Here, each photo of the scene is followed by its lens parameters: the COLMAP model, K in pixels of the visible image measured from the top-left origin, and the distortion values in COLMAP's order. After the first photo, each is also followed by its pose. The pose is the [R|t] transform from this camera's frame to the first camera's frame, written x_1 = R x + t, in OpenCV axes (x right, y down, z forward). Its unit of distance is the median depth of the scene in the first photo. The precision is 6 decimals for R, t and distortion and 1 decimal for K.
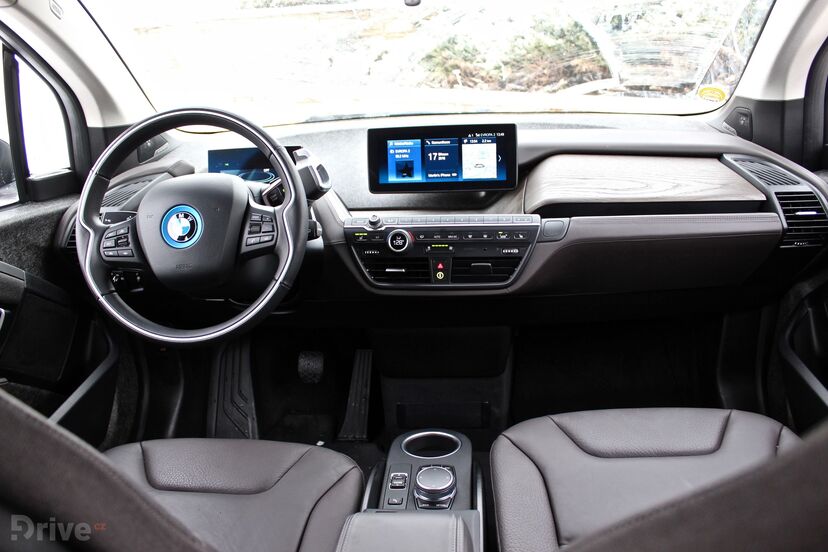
lens RADIAL K [[682.6, 0, 409.5], [0, 682.6, 279.8], [0, 0, 1]] dist [-0.150800, 0.063868]
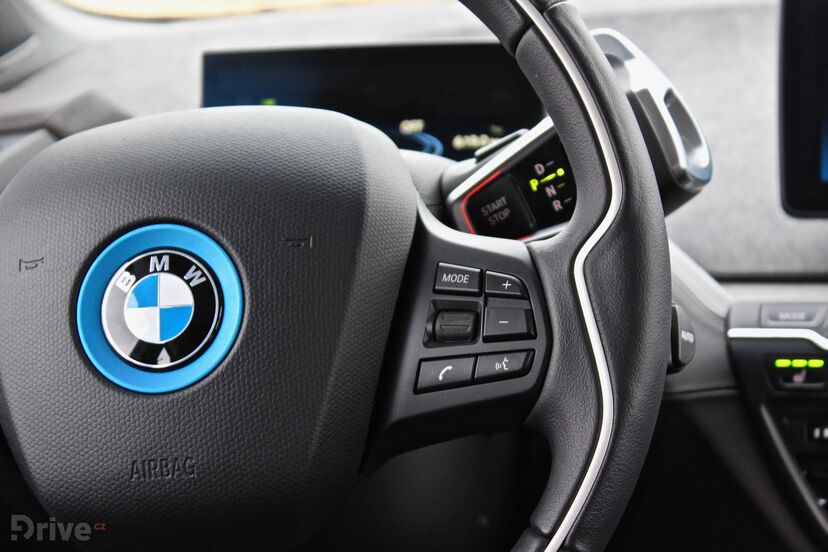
lens RADIAL K [[1969.0, 0, 412.8], [0, 1969.0, 278.2], [0, 0, 1]] dist [0.061445, 0.000000]
pose [[0.993470, 0.012689, -0.113385, -0.144208], [-0.026417, 0.992373, -0.120410, -0.004444], [0.110992, 0.122619, 0.986228, 0.256611]]
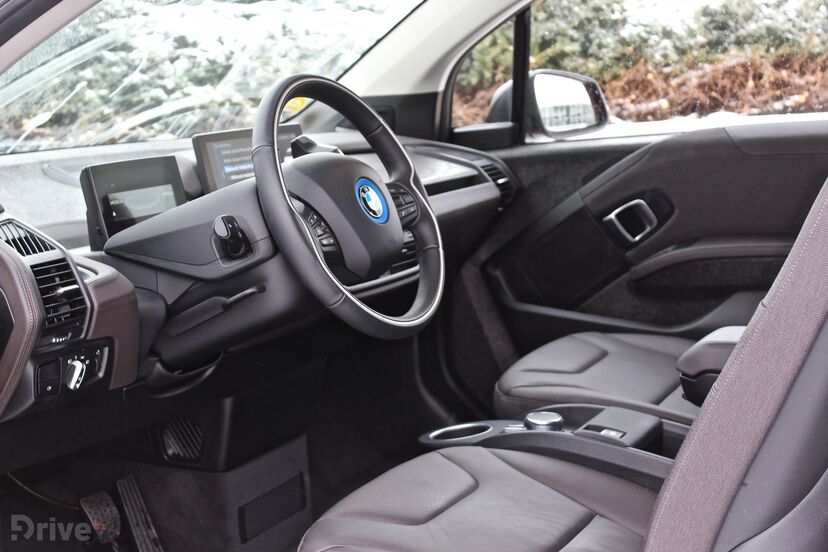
lens RADIAL K [[1376.9, 0, 420.2], [0, 1376.9, 289.4], [0, 0, 1]] dist [-0.022763, 0.000000]
pose [[0.375427, -0.118245, 0.919279, -1.745205], [0.334320, 0.942335, -0.015323, 0.069825], [-0.864457, 0.313086, 0.393309, 0.235609]]
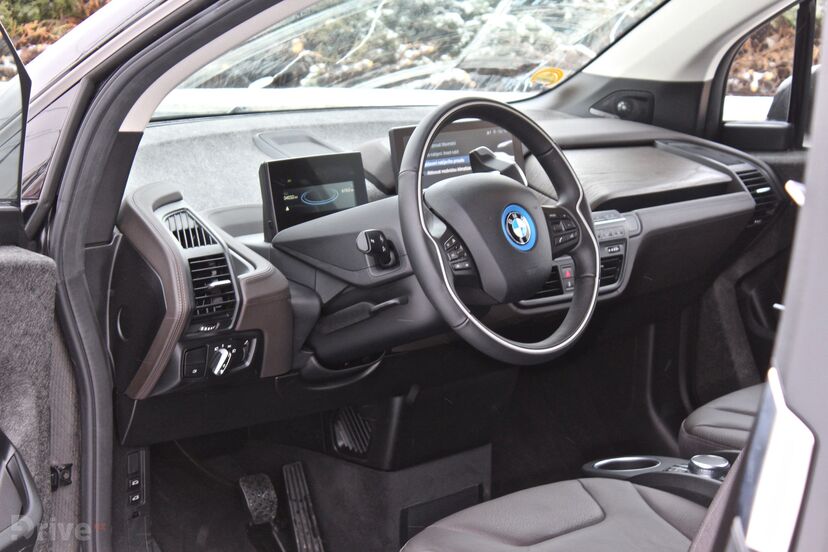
lens RADIAL K [[1969.0, 0, 416.9], [0, 1969.0, 273.5], [0, 0, 1]] dist [0.061445, 0.000000]
pose [[0.600443, -0.082379, 0.795413, -2.220901], [0.214844, 0.974727, -0.061232, 0.099711], [-0.770266, 0.207656, 0.602966, -0.420867]]
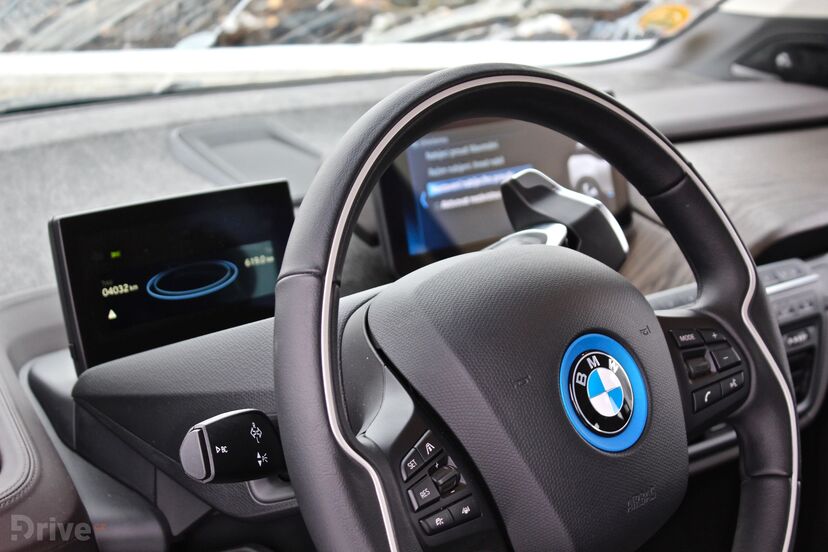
lens RADIAL K [[1570.7, 0, 413.1], [0, 1570.7, 279.7], [0, 0, 1]] dist [0.008403, 0.000000]
pose [[0.668617, -0.139449, 0.730414, -0.889607], [0.231907, 0.972373, -0.026643, -0.121671], [-0.706520, 0.187202, 0.682484, 0.424808]]
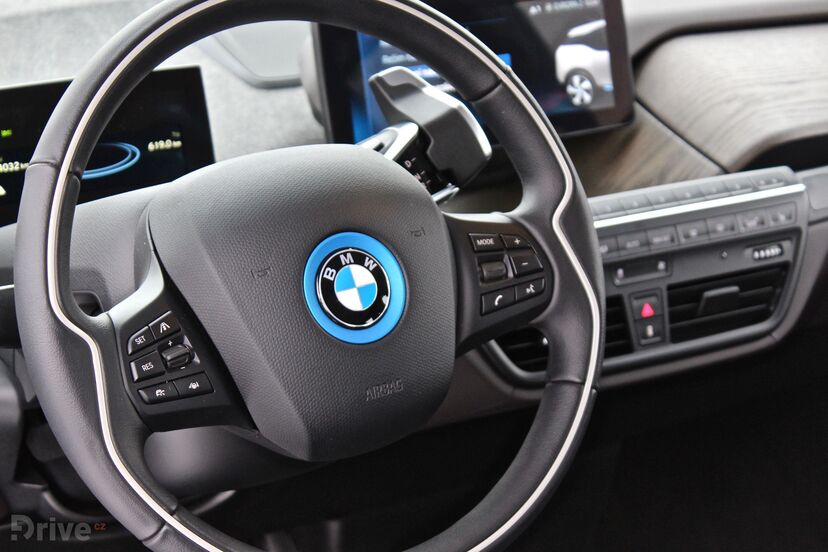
lens RADIAL K [[1969.0, 0, 412.1], [0, 1969.0, 277.1], [0, 0, 1]] dist [0.061445, 0.000000]
pose [[0.799346, -0.141493, 0.583975, -0.848836], [0.177075, 0.984190, -0.003919, -0.065391], [-0.574187, 0.106540, 0.811763, 0.058972]]
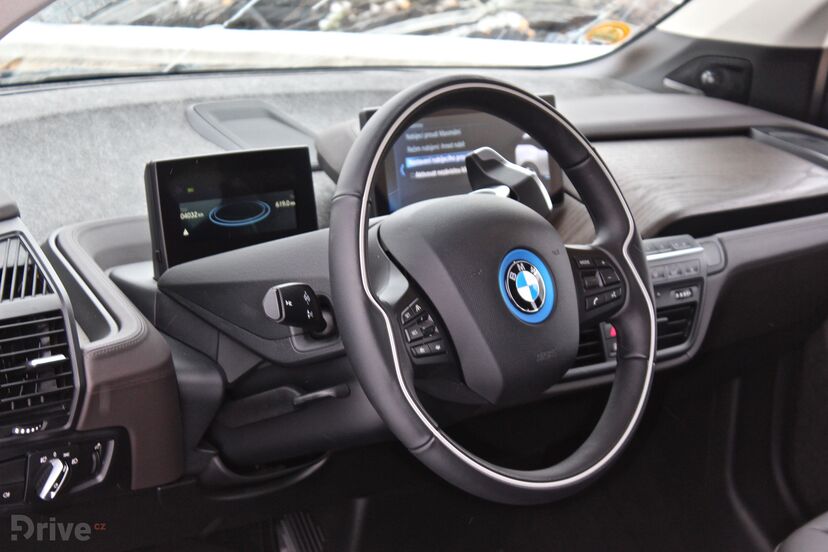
lens RADIAL K [[1969.0, 0, 416.9], [0, 1969.0, 282.3], [0, 0, 1]] dist [0.061445, 0.000000]
pose [[0.639119, -0.090132, 0.763808, -1.469544], [0.177886, 0.983505, -0.032790, -0.038388], [-0.748253, 0.156828, 0.644610, -0.009170]]
